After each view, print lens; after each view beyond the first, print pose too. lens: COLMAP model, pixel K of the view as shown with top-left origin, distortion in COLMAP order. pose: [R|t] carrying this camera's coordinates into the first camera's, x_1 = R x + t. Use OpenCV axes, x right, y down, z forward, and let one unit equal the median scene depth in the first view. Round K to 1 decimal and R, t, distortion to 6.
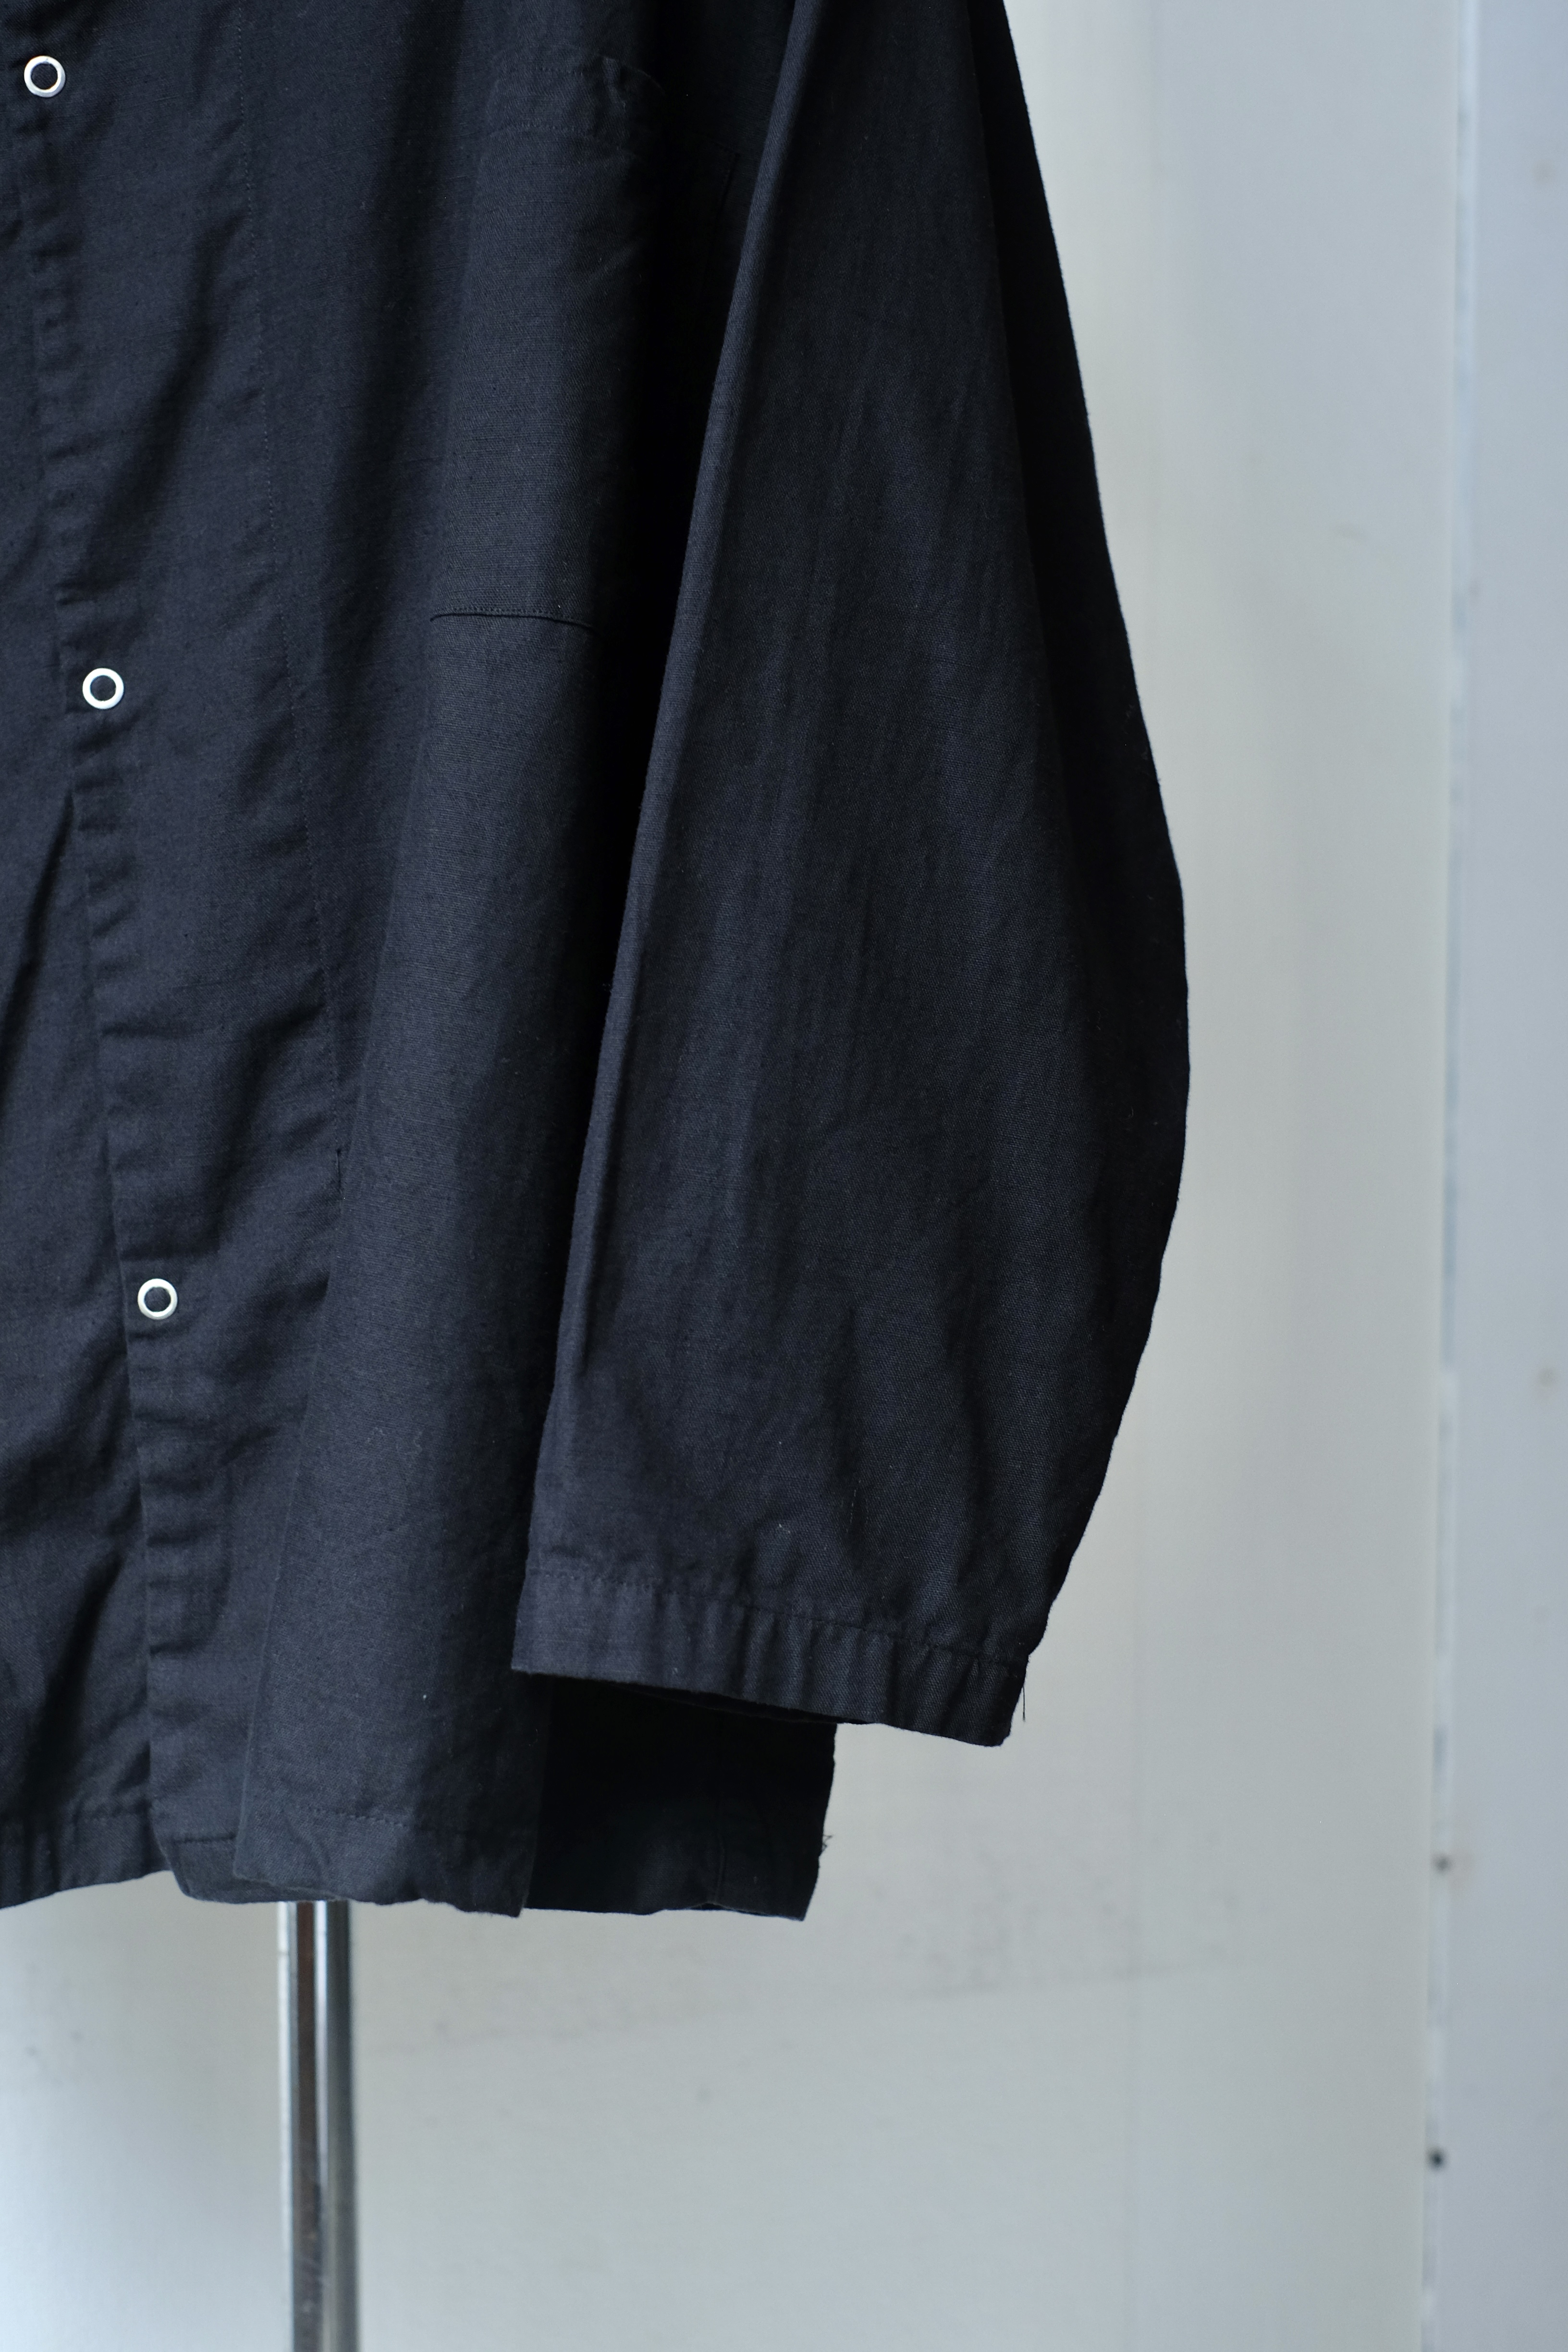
lens RADIAL K [[3735.6, 0, 784.0], [0, 3735.6, 1176.0], [0, 0, 1]] dist [-0.054423, 0.023296]
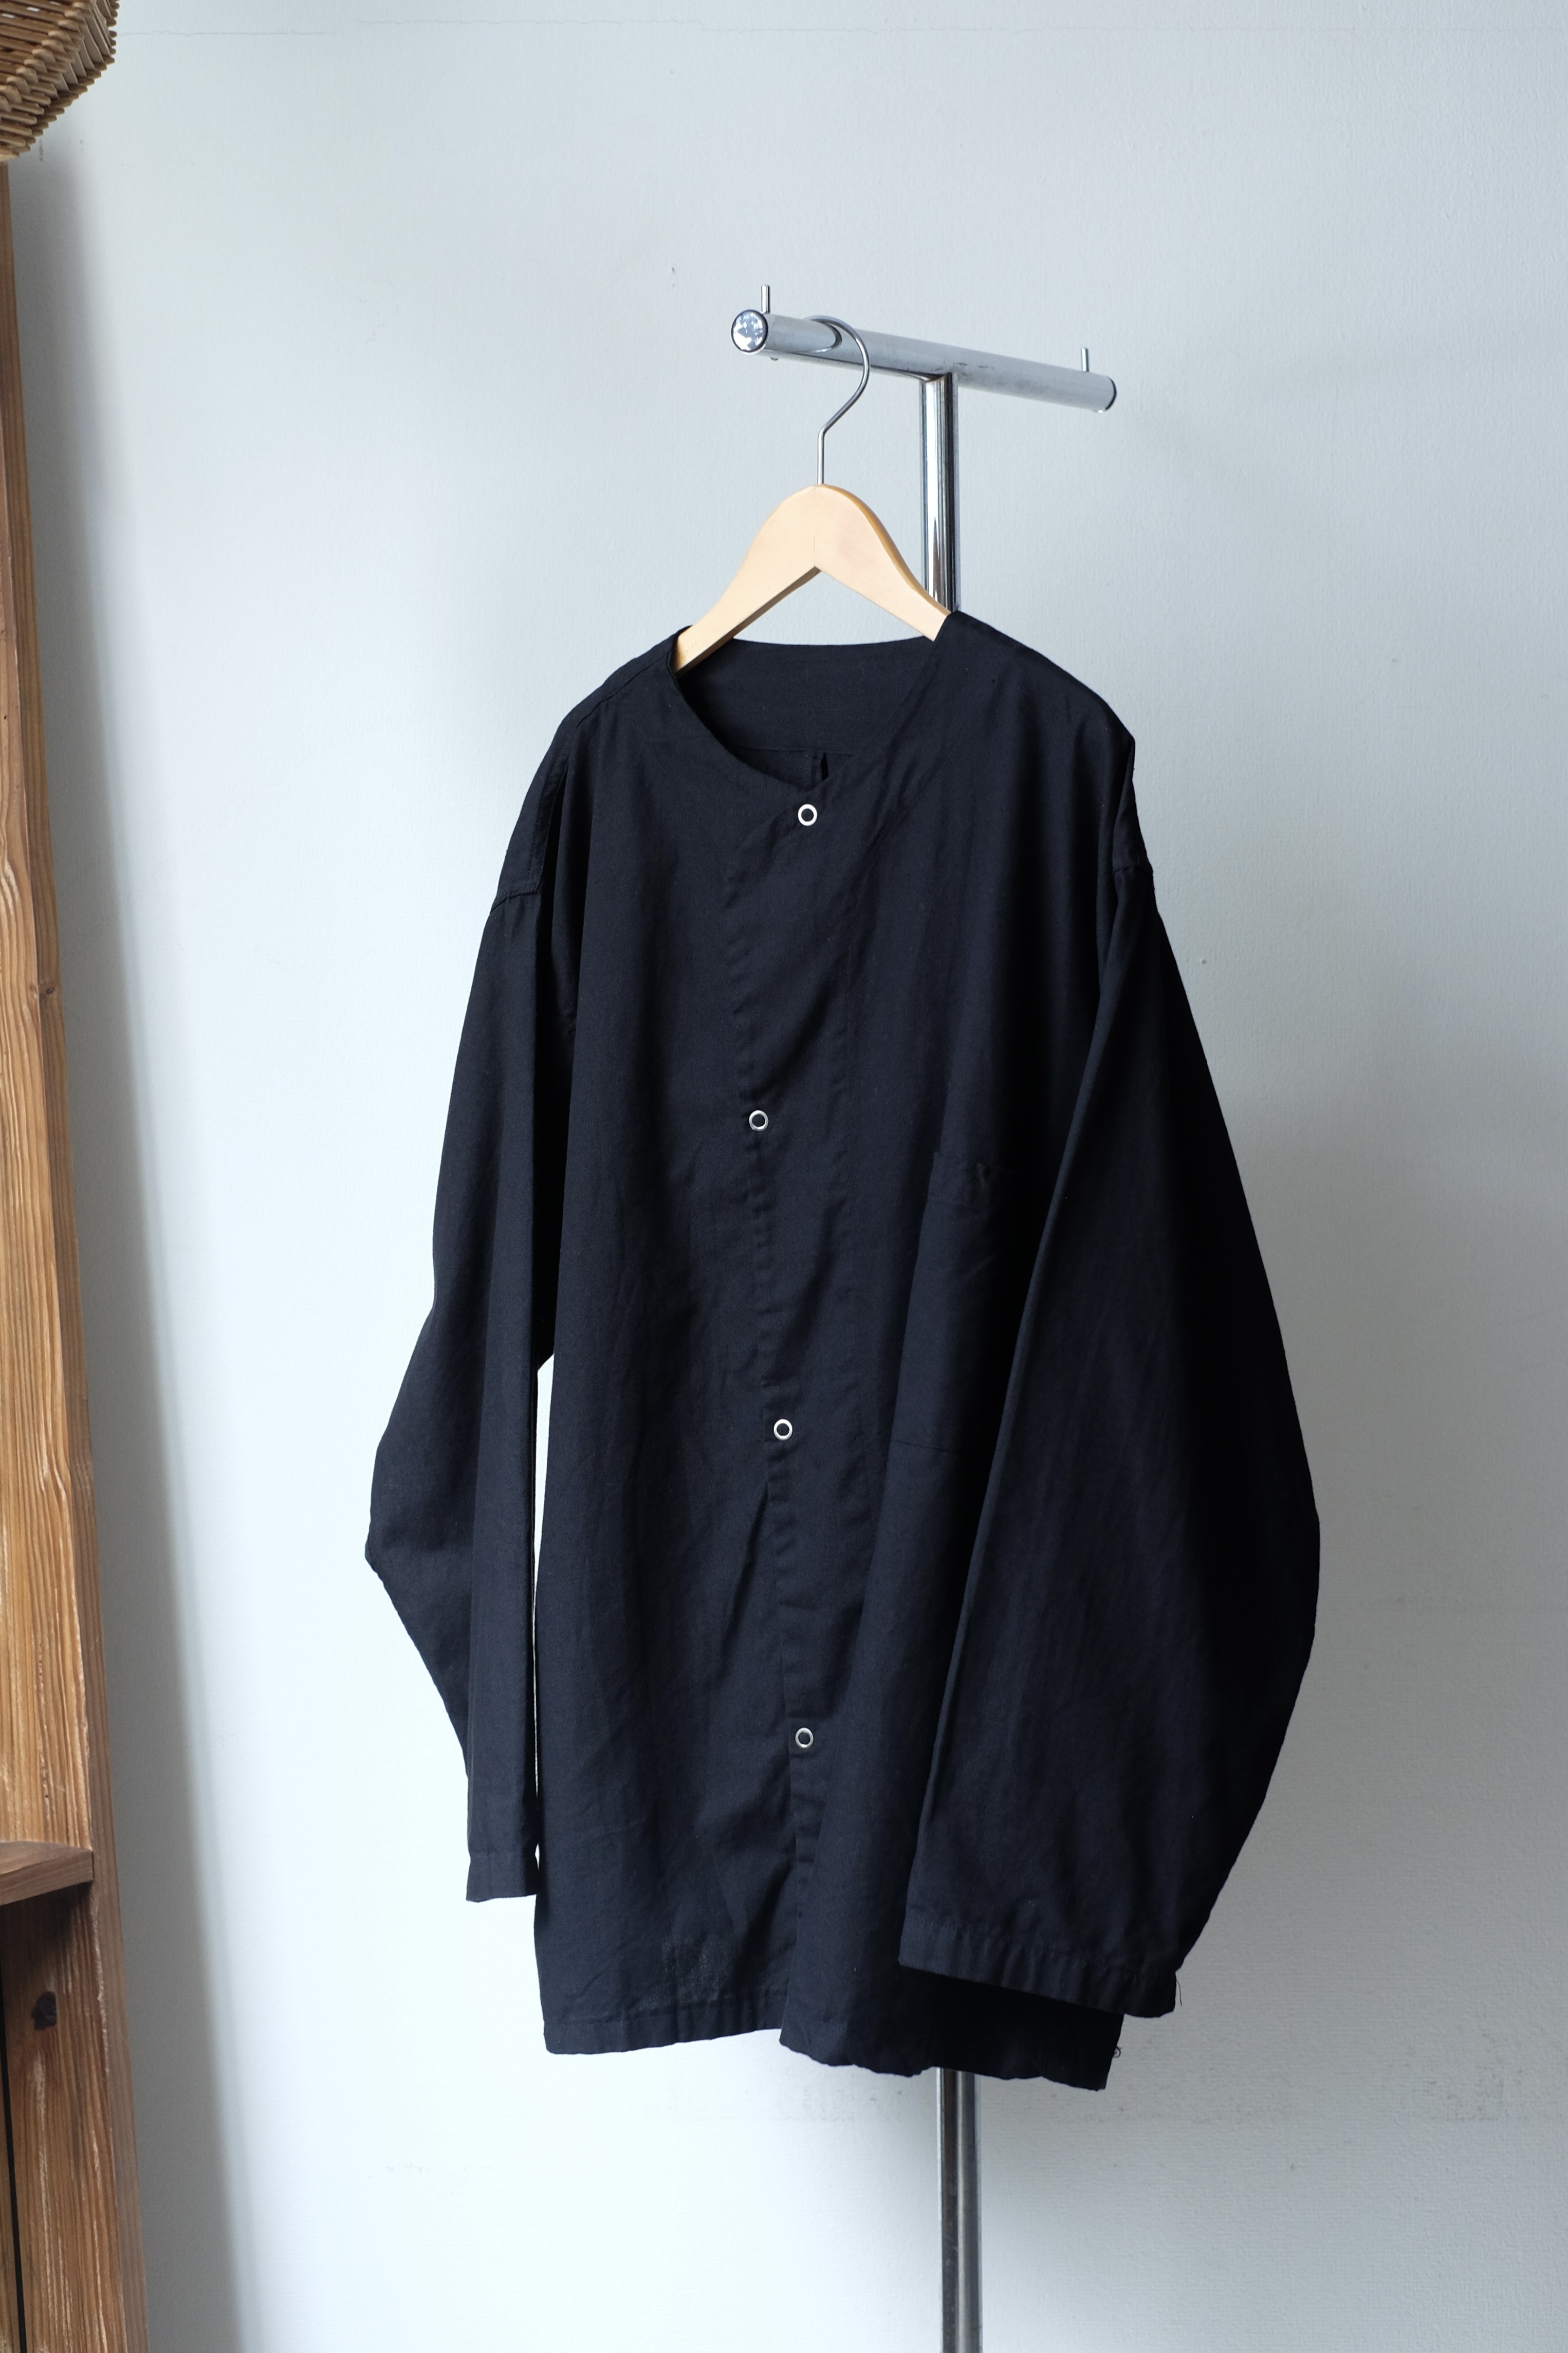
lens RADIAL K [[3981.7, 0, 786.6], [0, 3981.7, 1117.3], [0, 0, 1]] dist [-0.034328, -0.089873]
pose [[0.912968, 0.023562, -0.407351, 0.682220], [-0.020765, 0.999721, 0.011287, -0.323192], [0.407504, -0.001847, 0.913202, -0.938552]]
